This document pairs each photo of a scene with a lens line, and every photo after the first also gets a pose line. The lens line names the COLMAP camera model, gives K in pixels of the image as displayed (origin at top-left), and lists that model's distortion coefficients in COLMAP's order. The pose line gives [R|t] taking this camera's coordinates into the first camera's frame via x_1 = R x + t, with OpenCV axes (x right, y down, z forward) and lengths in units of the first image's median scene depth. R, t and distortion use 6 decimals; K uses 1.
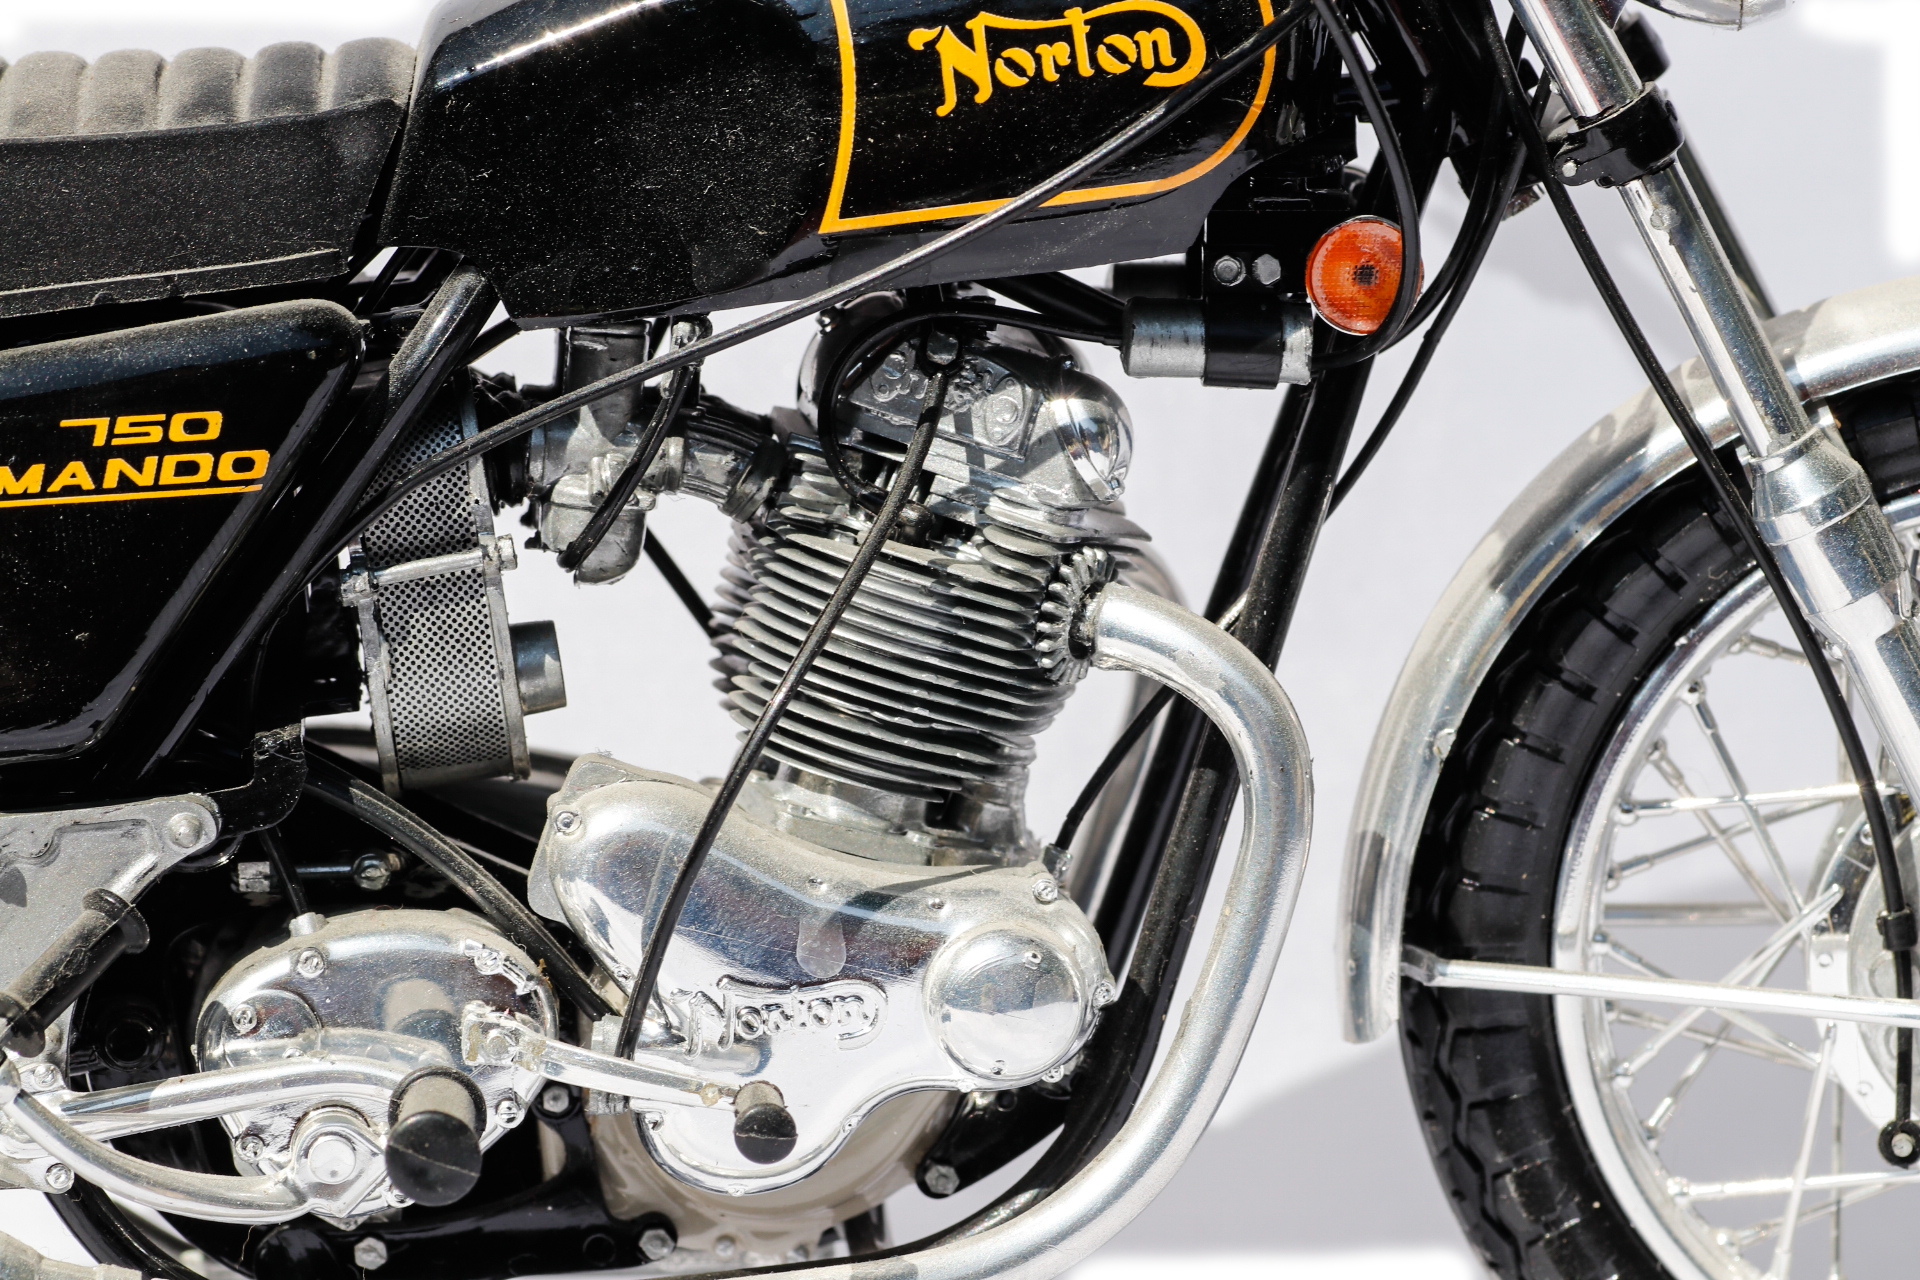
lens RADIAL K [[8204.0, 0, 961.3], [0, 8204.0, 637.5], [0, 0, 1]] dist [0.145291, -0.449312]
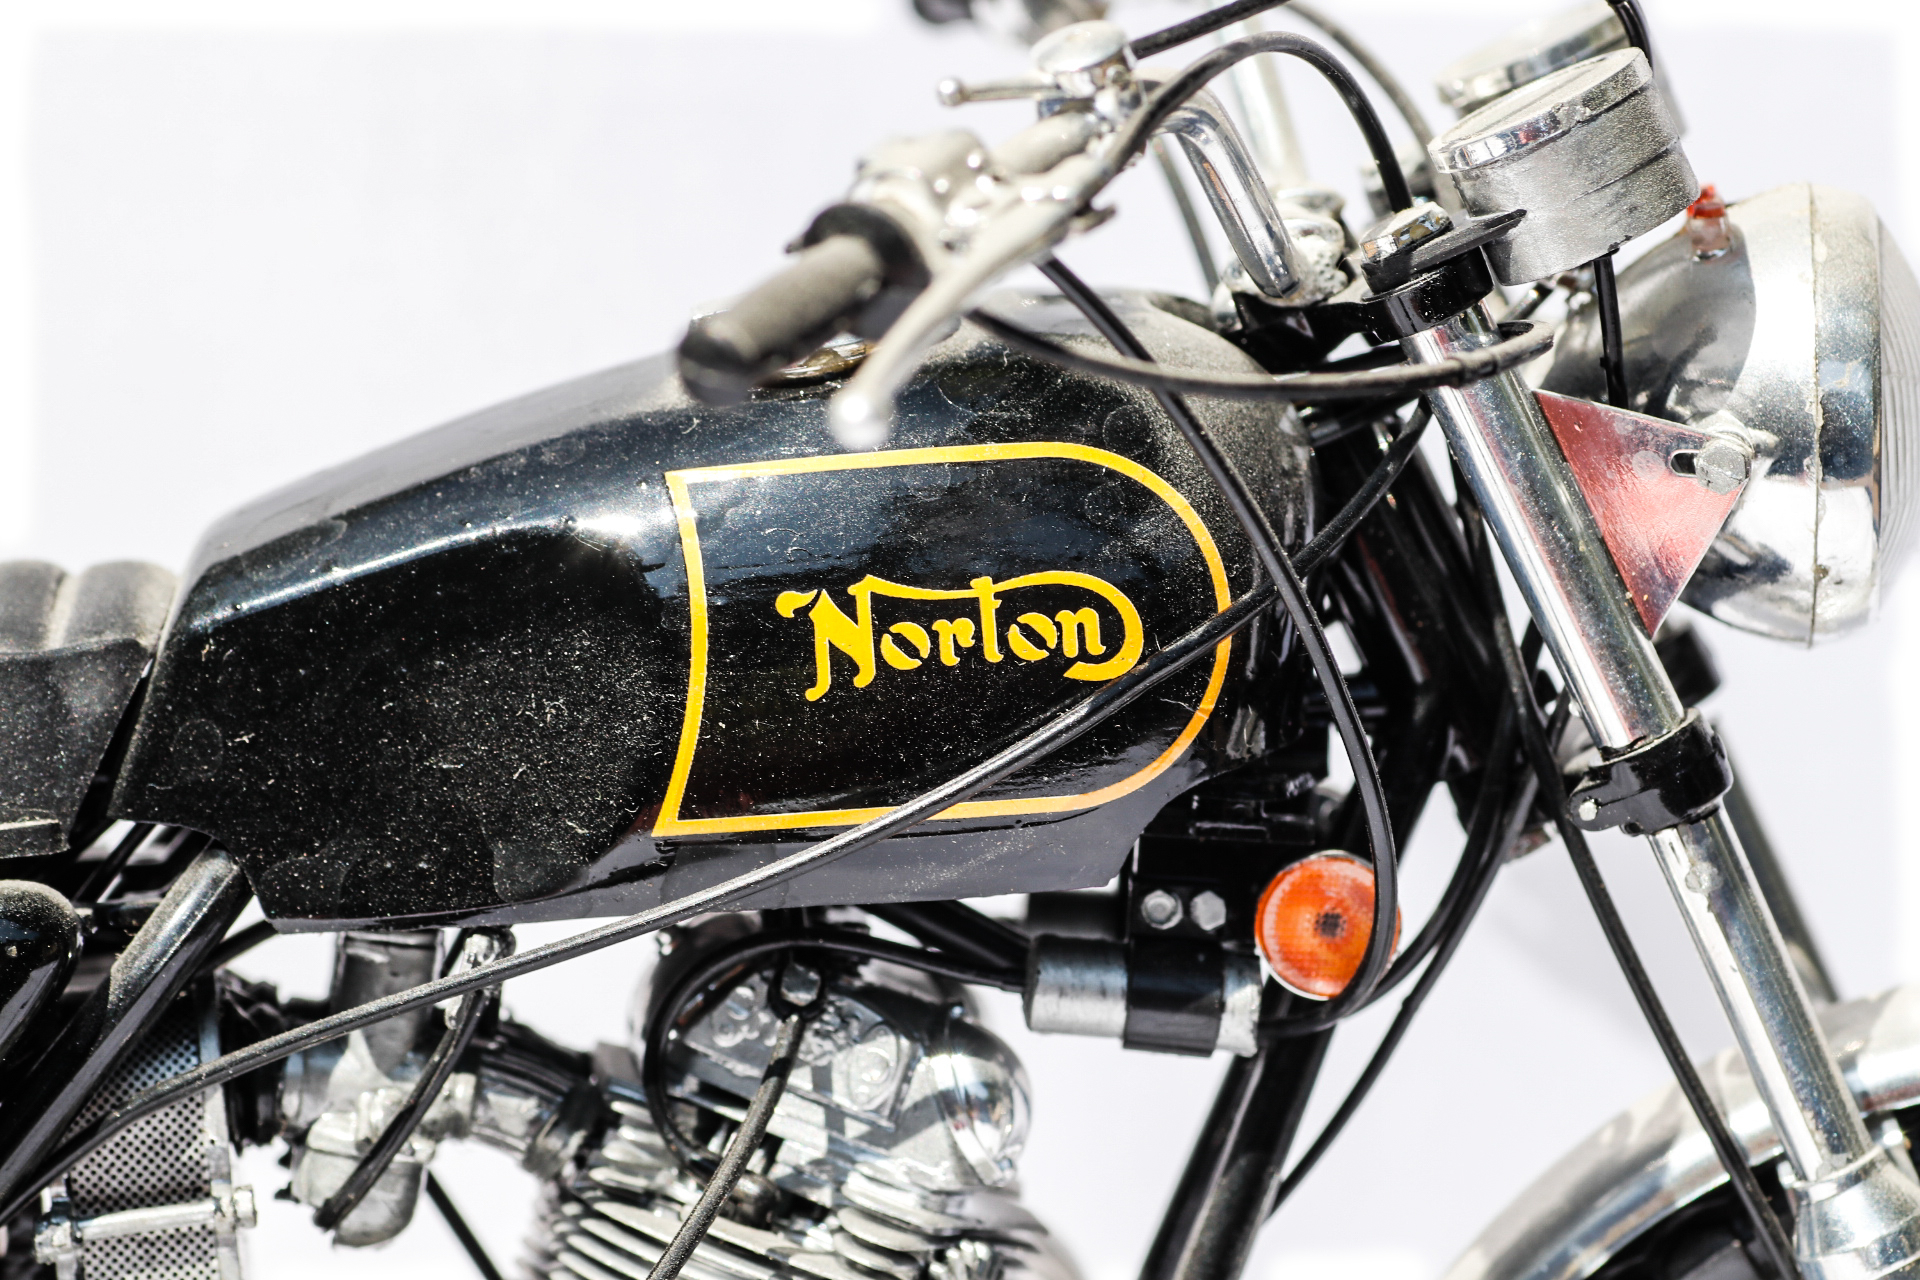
lens RADIAL K [[8204.0, 0, 961.3], [0, 8204.0, 637.5], [0, 0, 1]] dist [0.145291, -0.449312]
pose [[0.998165, 0.058321, -0.016295, 0.024600], [-0.059135, 0.996734, -0.054997, -0.025825], [0.013034, 0.055860, 0.998354, 0.192501]]
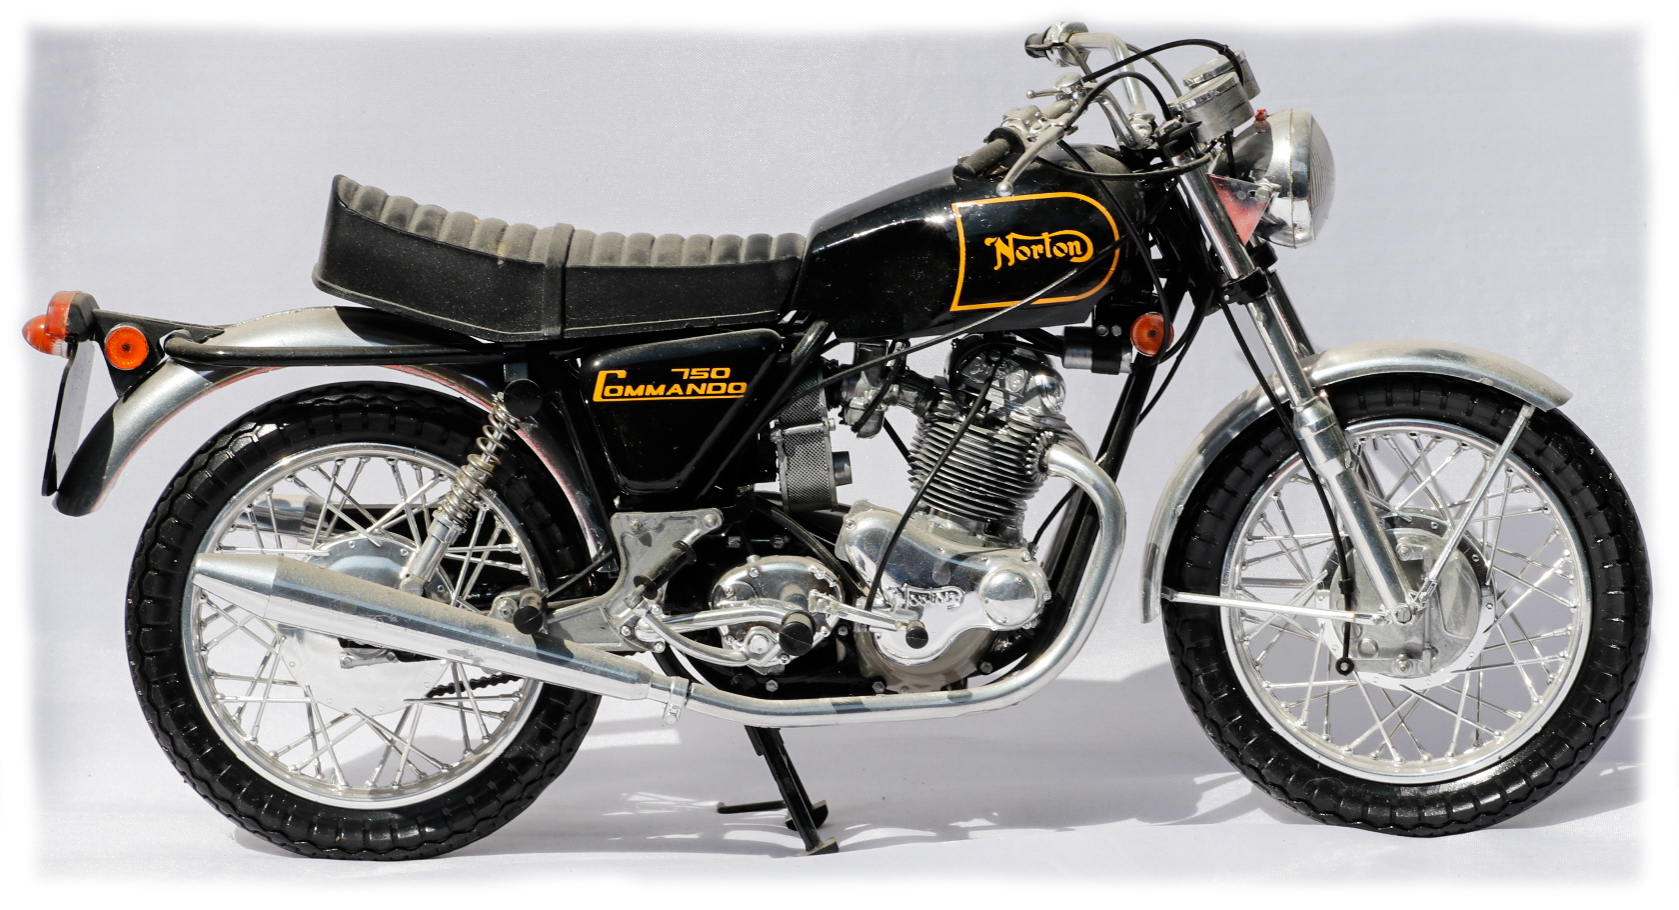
lens RADIAL K [[8169.4, 0, 839.5], [0, 8169.4, 455.0], [0, 0, 1]] dist [-0.165137, -0.998744]
pose [[0.997143, 0.037310, -0.065675, 0.124743], [-0.039578, 0.998652, -0.033582, 0.090248], [0.064334, 0.036085, 0.997276, -1.691100]]
